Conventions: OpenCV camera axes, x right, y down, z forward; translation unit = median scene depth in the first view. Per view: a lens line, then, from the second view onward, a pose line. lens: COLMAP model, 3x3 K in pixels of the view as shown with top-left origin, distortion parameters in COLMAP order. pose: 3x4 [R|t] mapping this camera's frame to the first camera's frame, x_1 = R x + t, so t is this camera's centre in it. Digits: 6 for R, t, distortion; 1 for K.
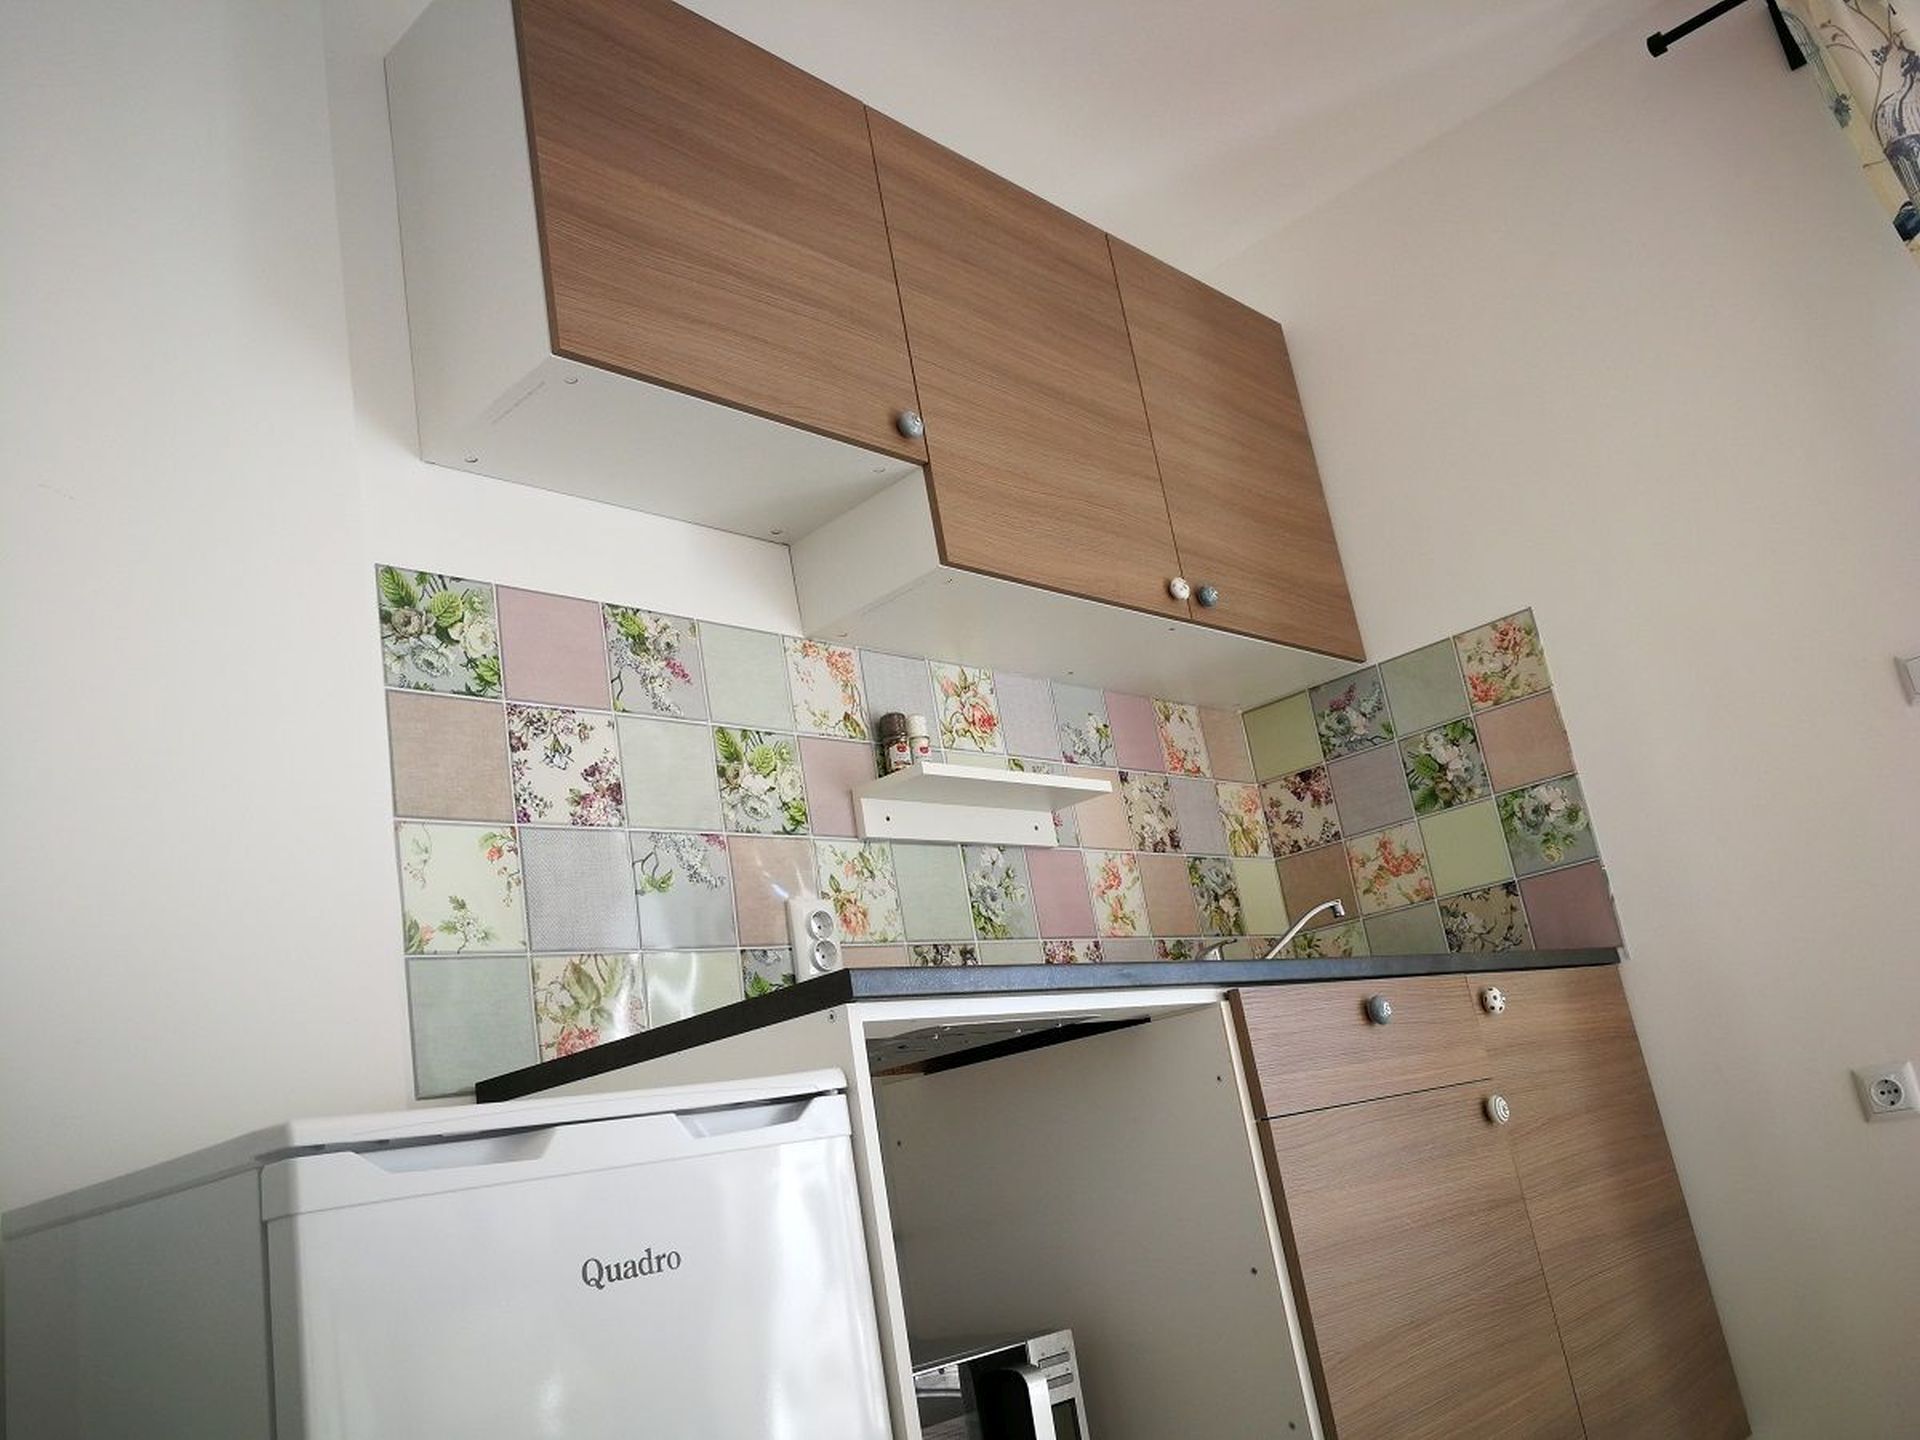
lens RADIAL K [[1551.0, 0, 960.0], [0, 1551.0, 720.0], [0, 0, 1]] dist [-0.060883, -0.002357]
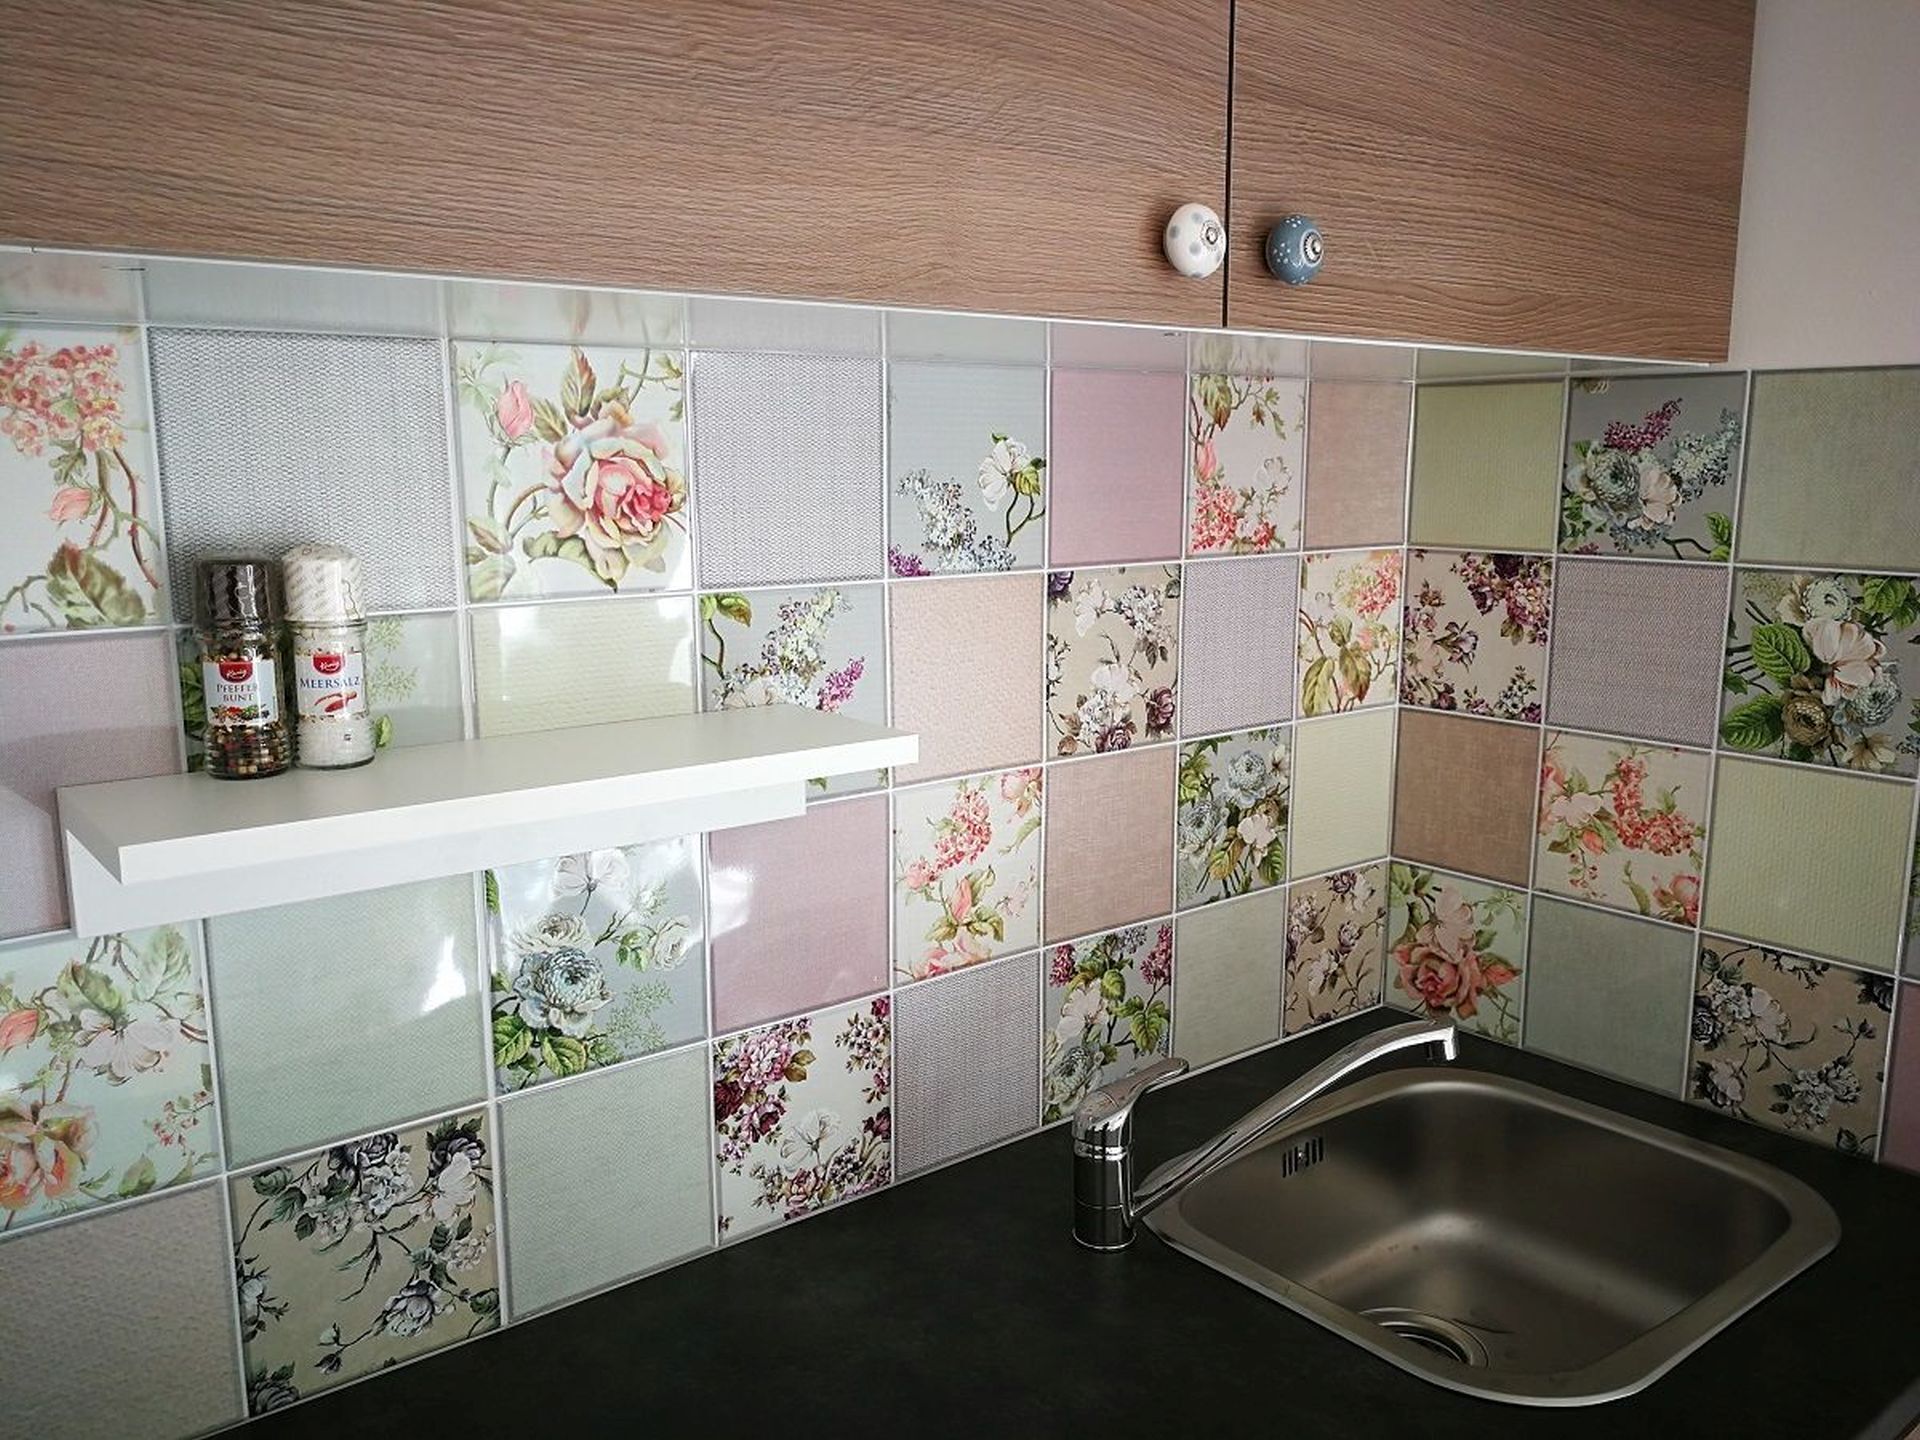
lens RADIAL K [[1510.0, 0, 960.7], [0, 1510.0, 819.7], [0, 0, 1]] dist [0.082746, -0.165214]
pose [[0.977800, 0.182517, -0.102928, 0.131237], [-0.111479, 0.869048, 0.482005, -0.108241], [0.177424, -0.459830, 0.870102, 0.568661]]
